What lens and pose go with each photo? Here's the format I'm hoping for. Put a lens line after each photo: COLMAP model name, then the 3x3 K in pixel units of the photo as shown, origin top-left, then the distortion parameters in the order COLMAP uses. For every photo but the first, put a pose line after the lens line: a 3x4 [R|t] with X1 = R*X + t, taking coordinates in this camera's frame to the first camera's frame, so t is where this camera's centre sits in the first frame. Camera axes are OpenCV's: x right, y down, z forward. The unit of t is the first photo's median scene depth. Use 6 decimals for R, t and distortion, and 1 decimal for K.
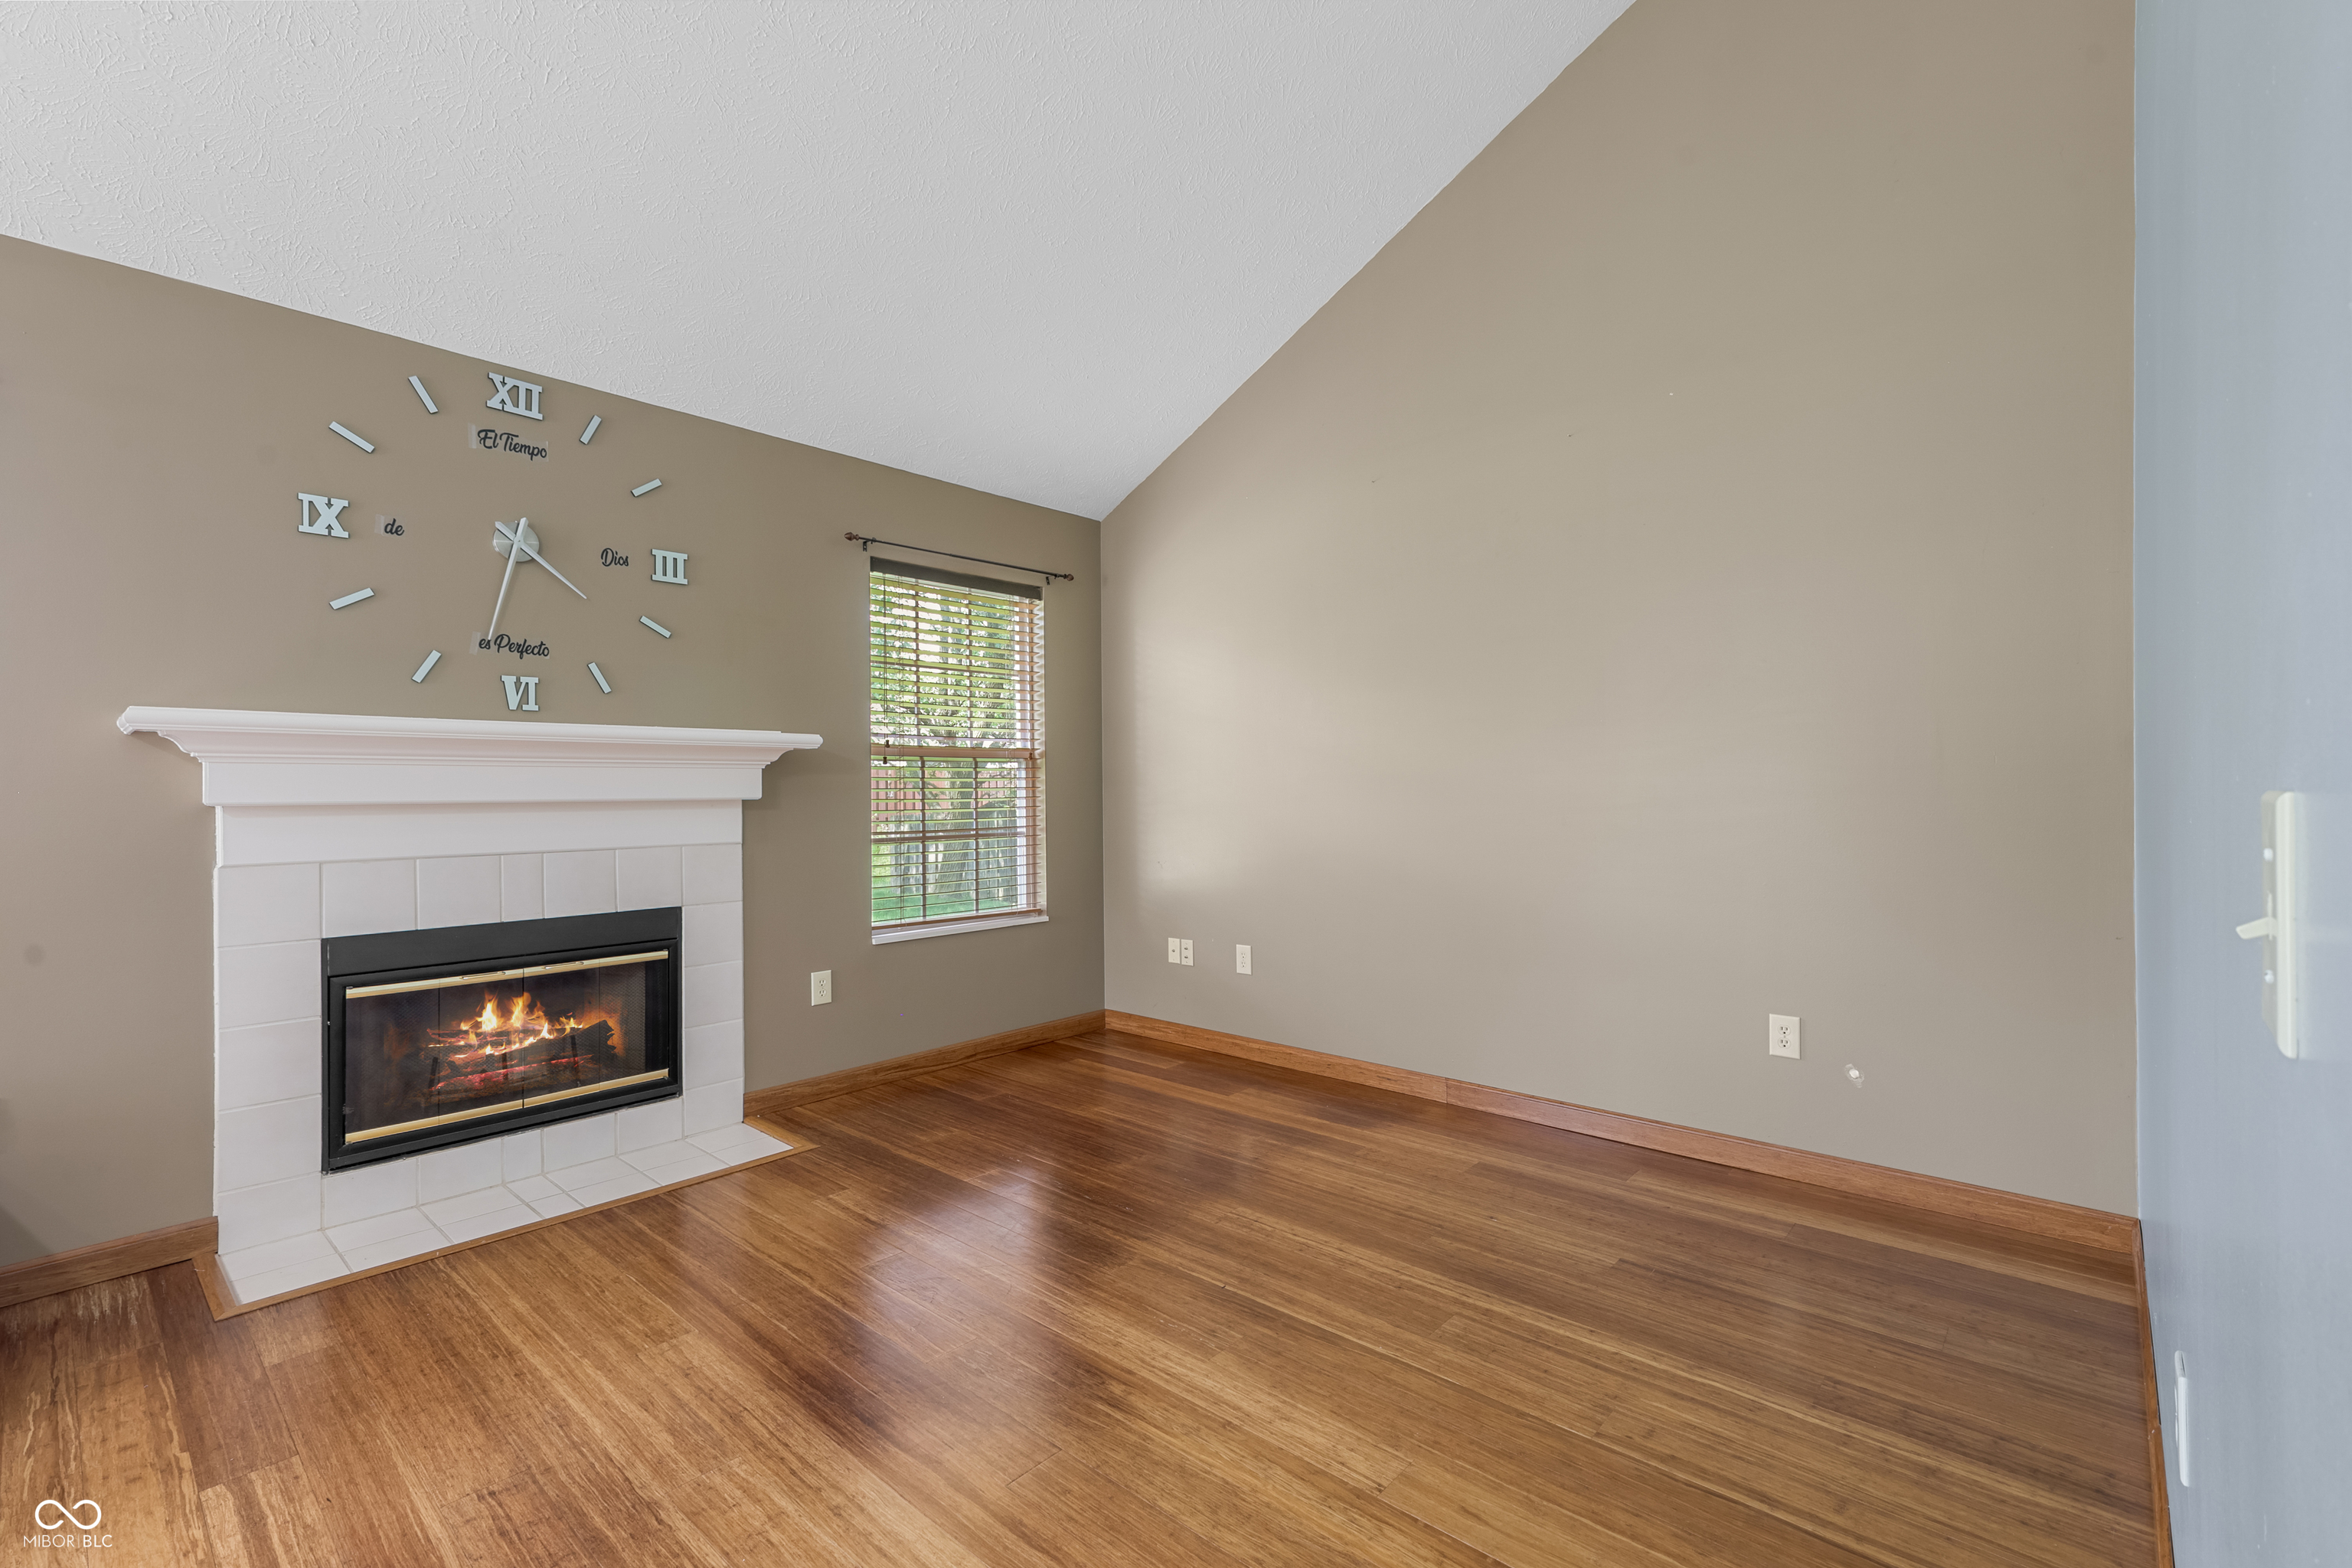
lens RADIAL K [[1024.5, 0, 1180.9], [0, 1024.5, 783.4], [0, 0, 1]] dist [0.009604, -0.000928]
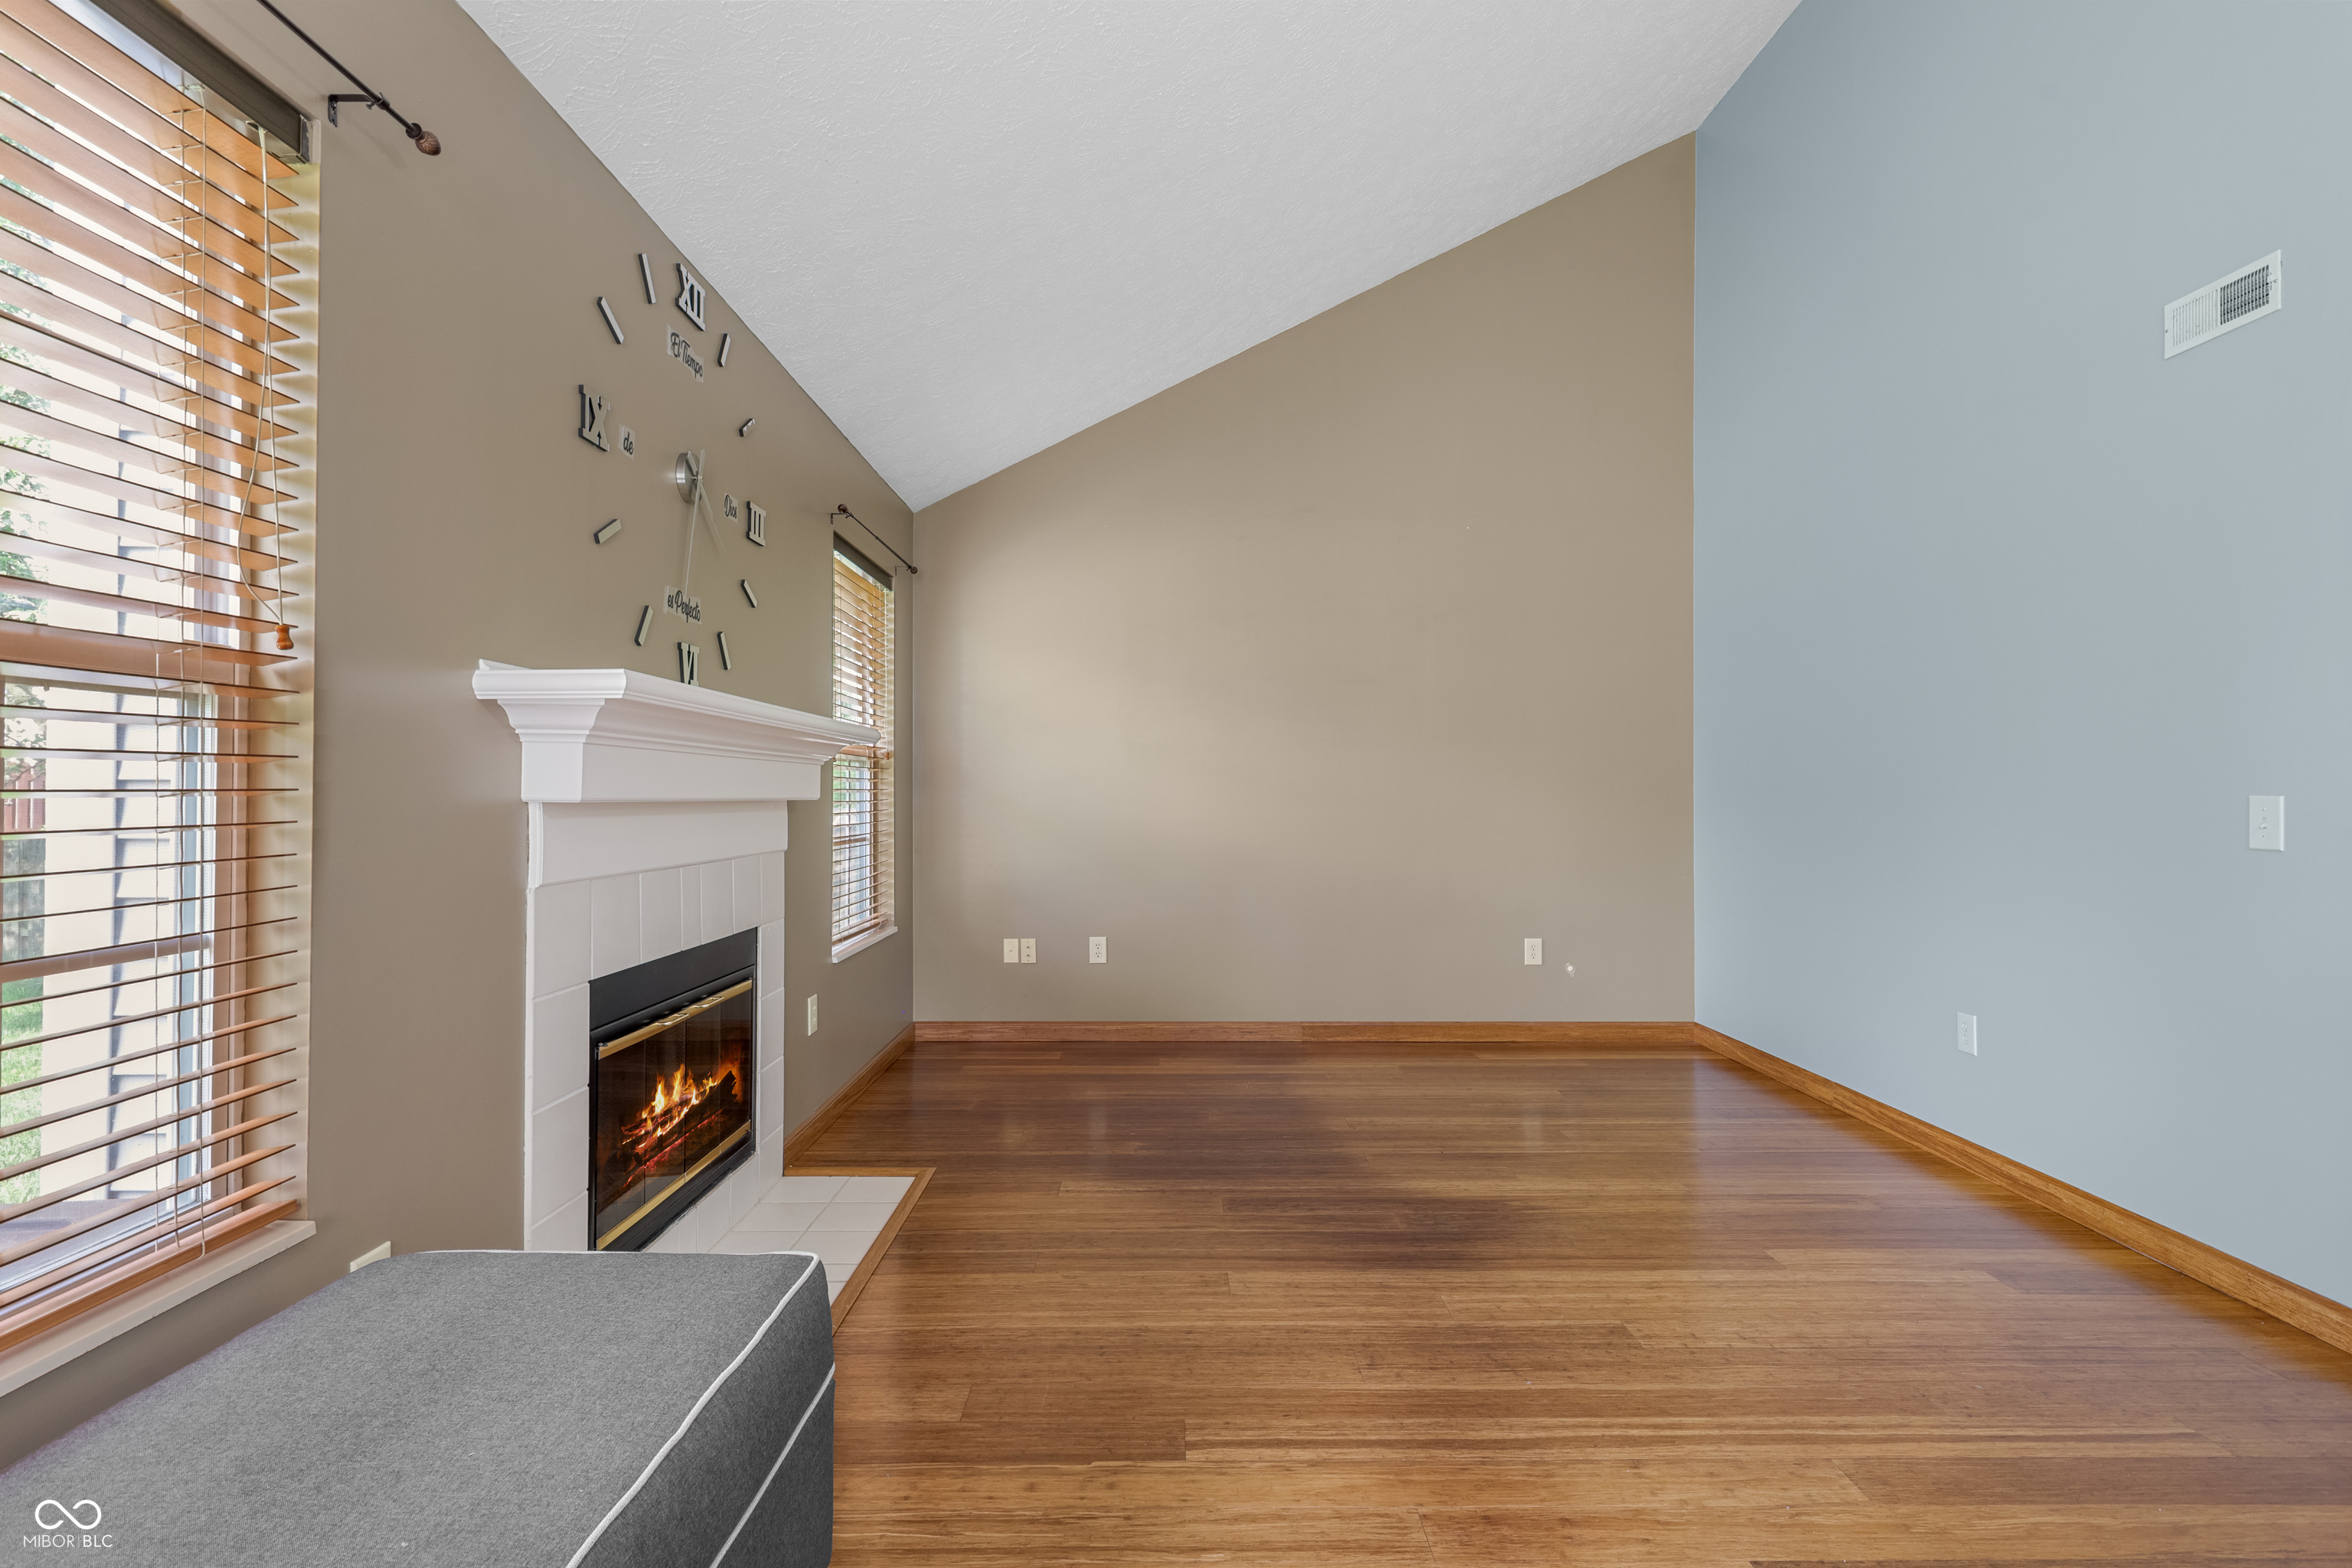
lens RADIAL K [[1115.4, 0, 1175.0], [0, 1115.4, 772.2], [0, 0, 1]] dist [0.002546, -0.000361]
pose [[0.738638, 0.021154, 0.673771, -0.915269], [-0.008873, 0.999726, -0.021660, 0.010933], [-0.674044, 0.010020, 0.738623, 0.093962]]
